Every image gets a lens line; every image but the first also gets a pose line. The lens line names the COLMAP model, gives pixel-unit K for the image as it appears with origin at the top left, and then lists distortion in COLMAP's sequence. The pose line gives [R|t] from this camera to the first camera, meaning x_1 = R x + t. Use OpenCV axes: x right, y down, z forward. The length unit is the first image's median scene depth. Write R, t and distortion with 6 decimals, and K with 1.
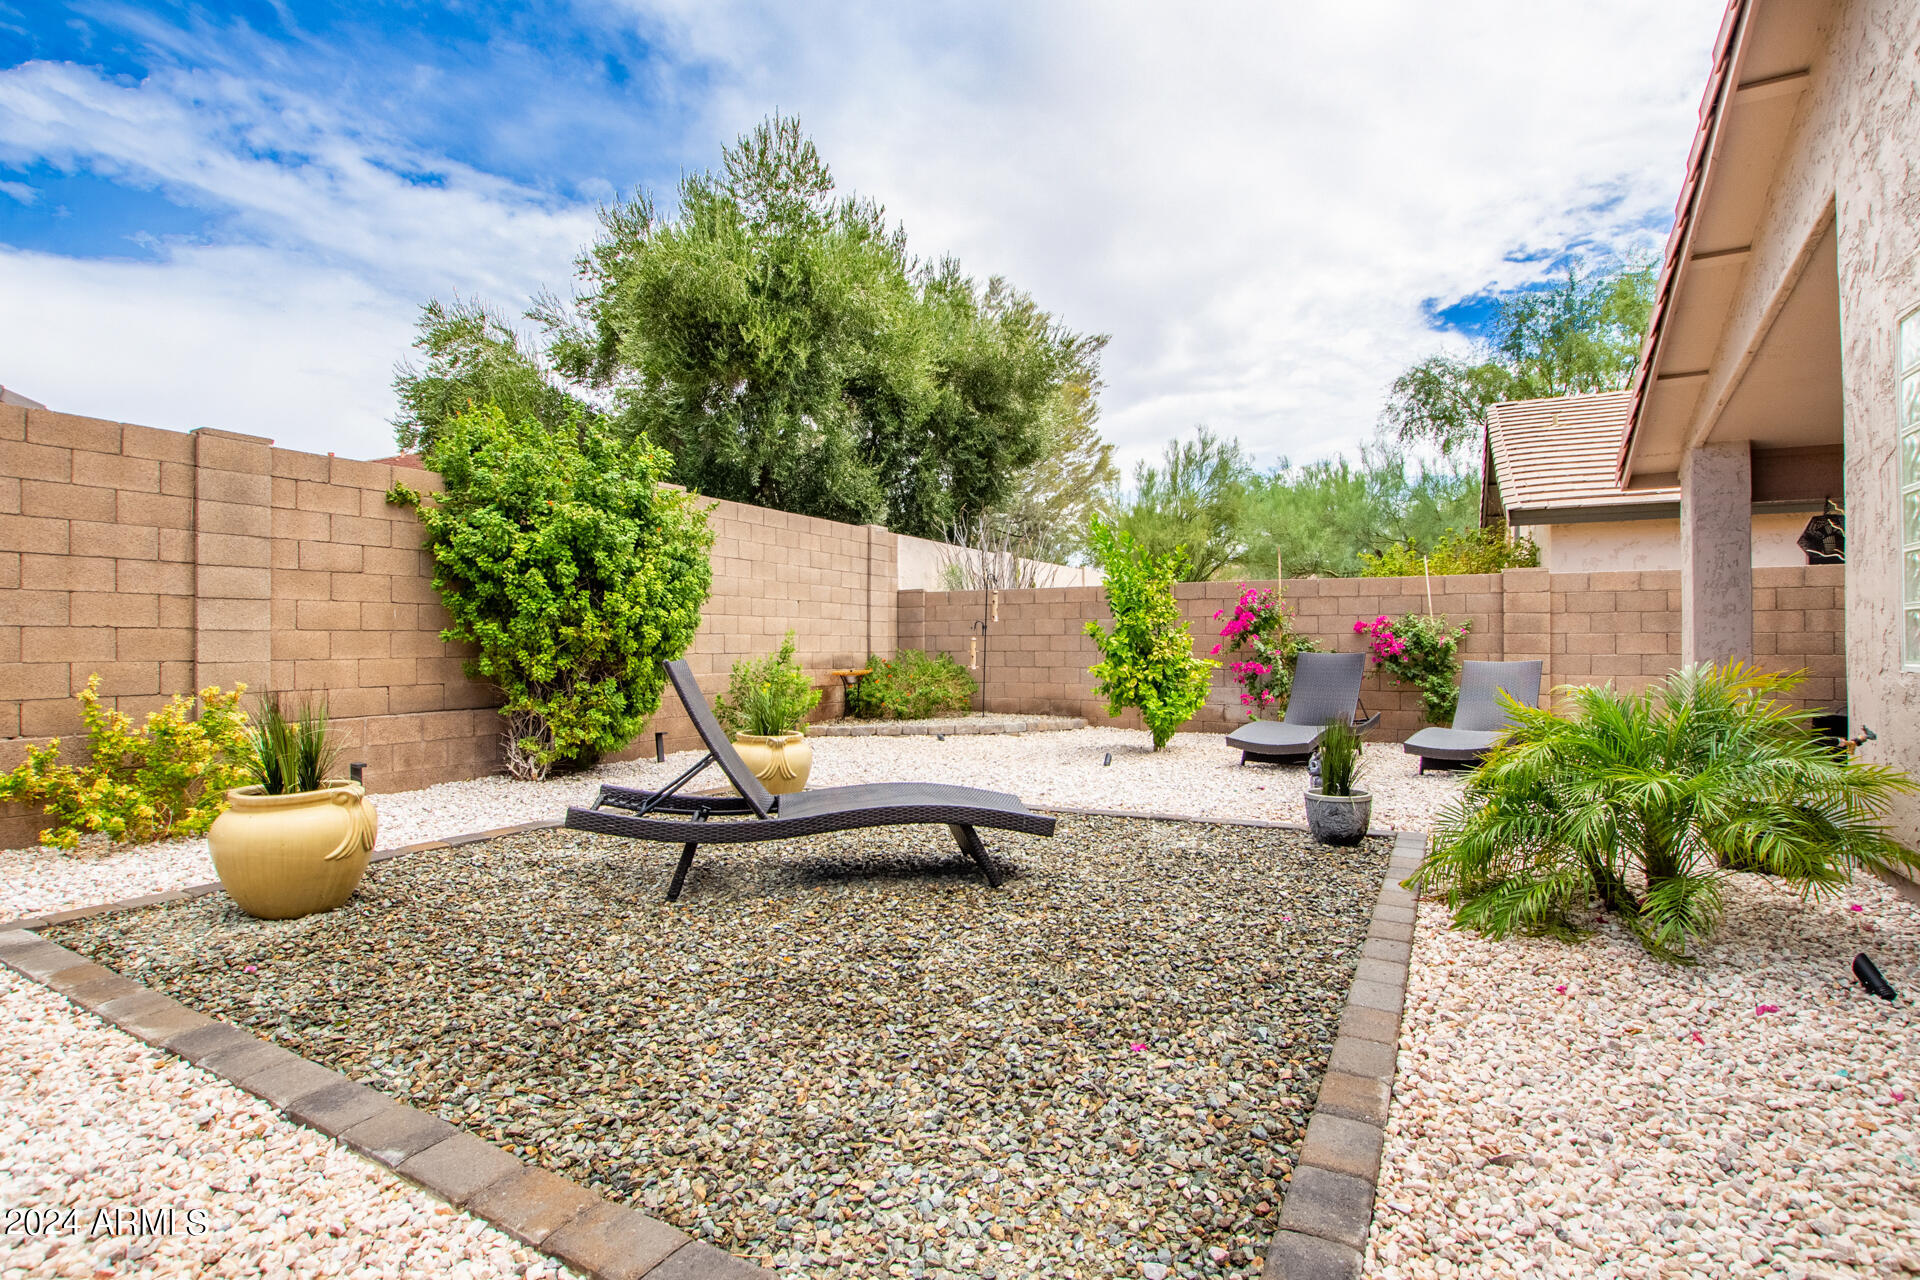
lens RADIAL K [[929.4, 0, 963.9], [0, 929.4, 628.9], [0, 0, 1]] dist [-0.003858, -0.000729]
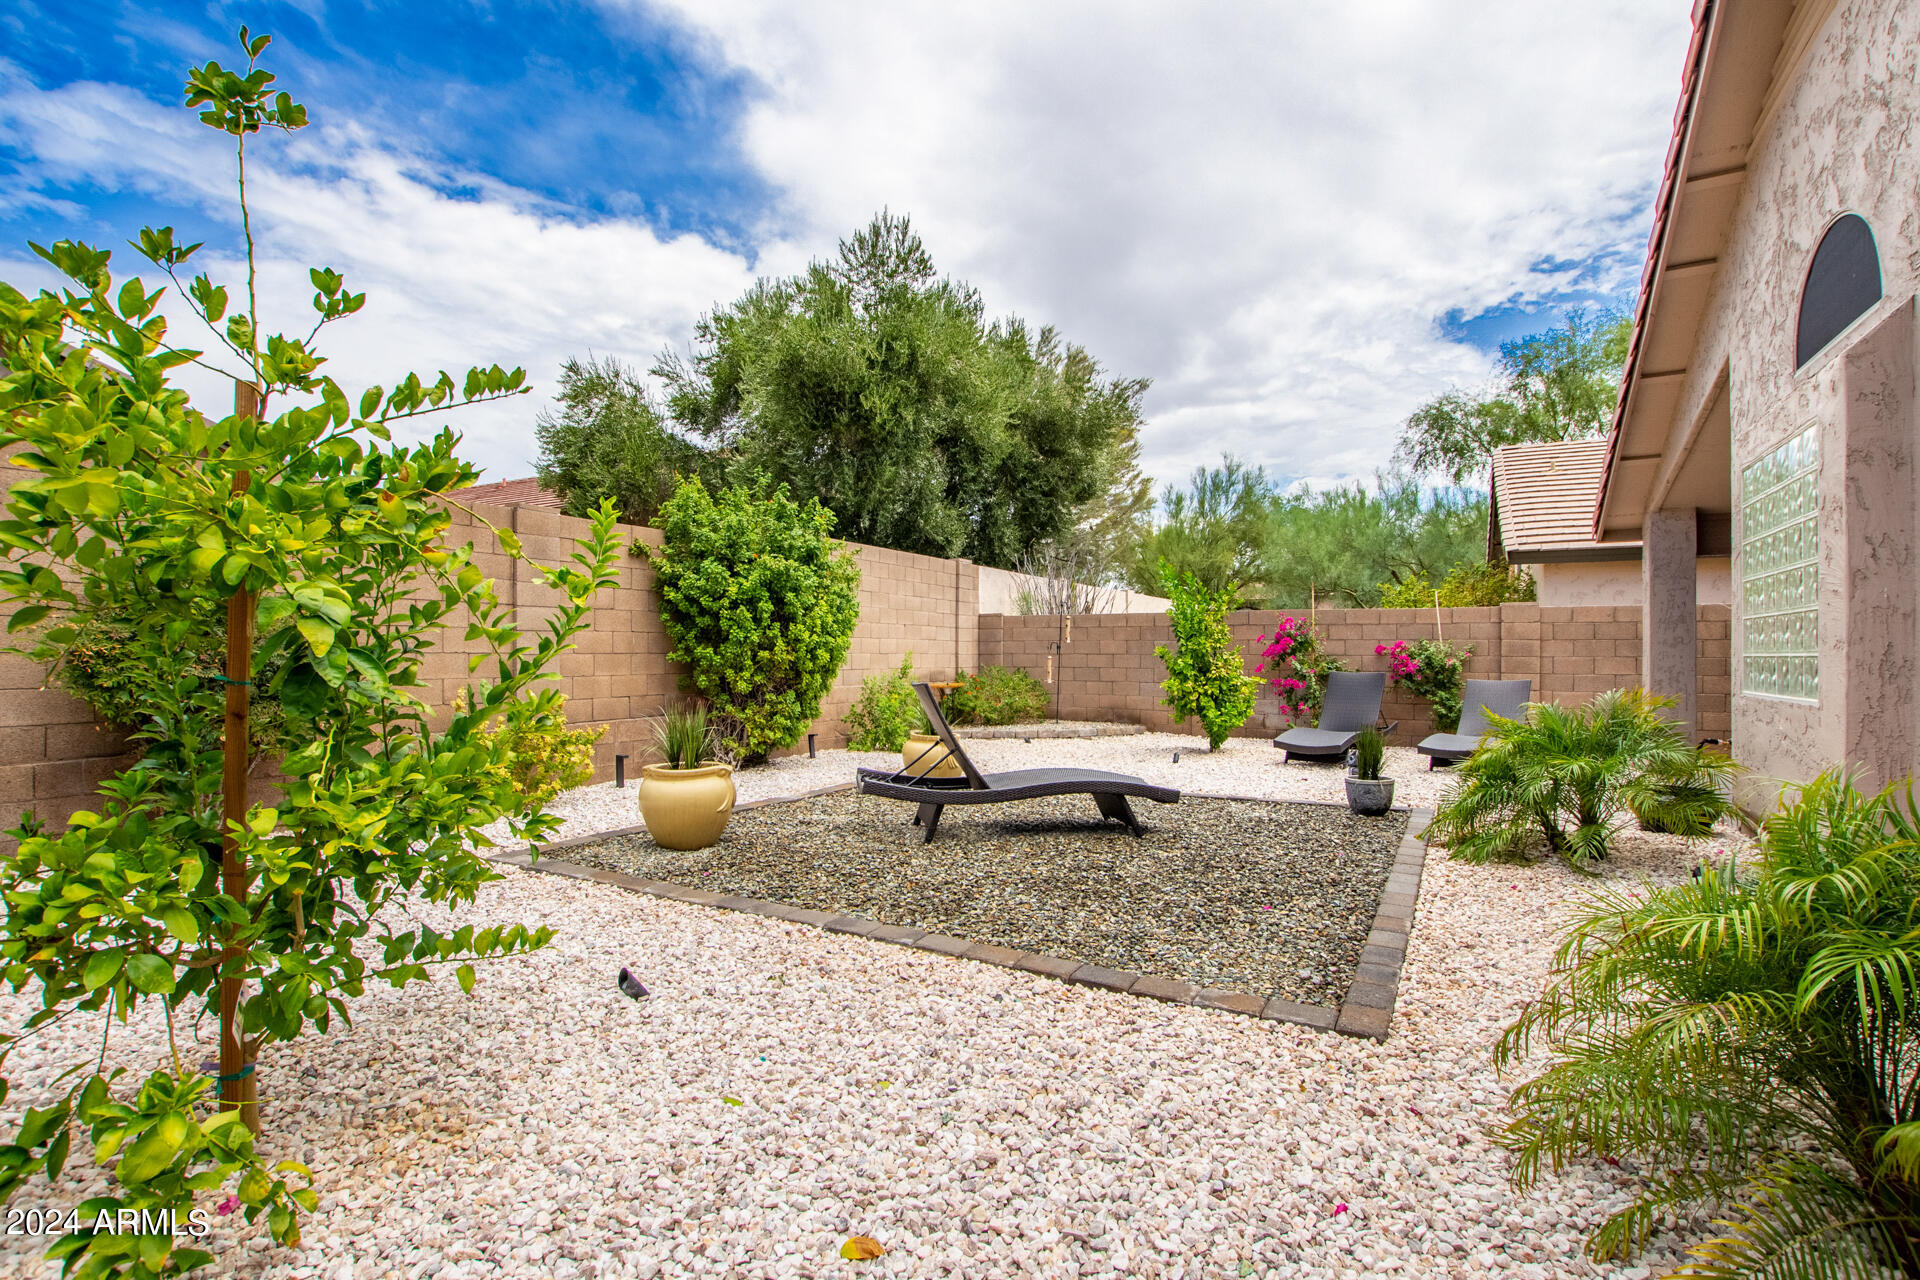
lens RADIAL K [[944.2, 0, 962.7], [0, 944.2, 632.7], [0, 0, 1]] dist [0.013042, 0.000027]
pose [[0.999978, 0.004811, -0.004670, -0.117010], [-0.004825, 0.999984, -0.002889, -0.020016], [0.004656, 0.002911, 0.999985, -0.244735]]
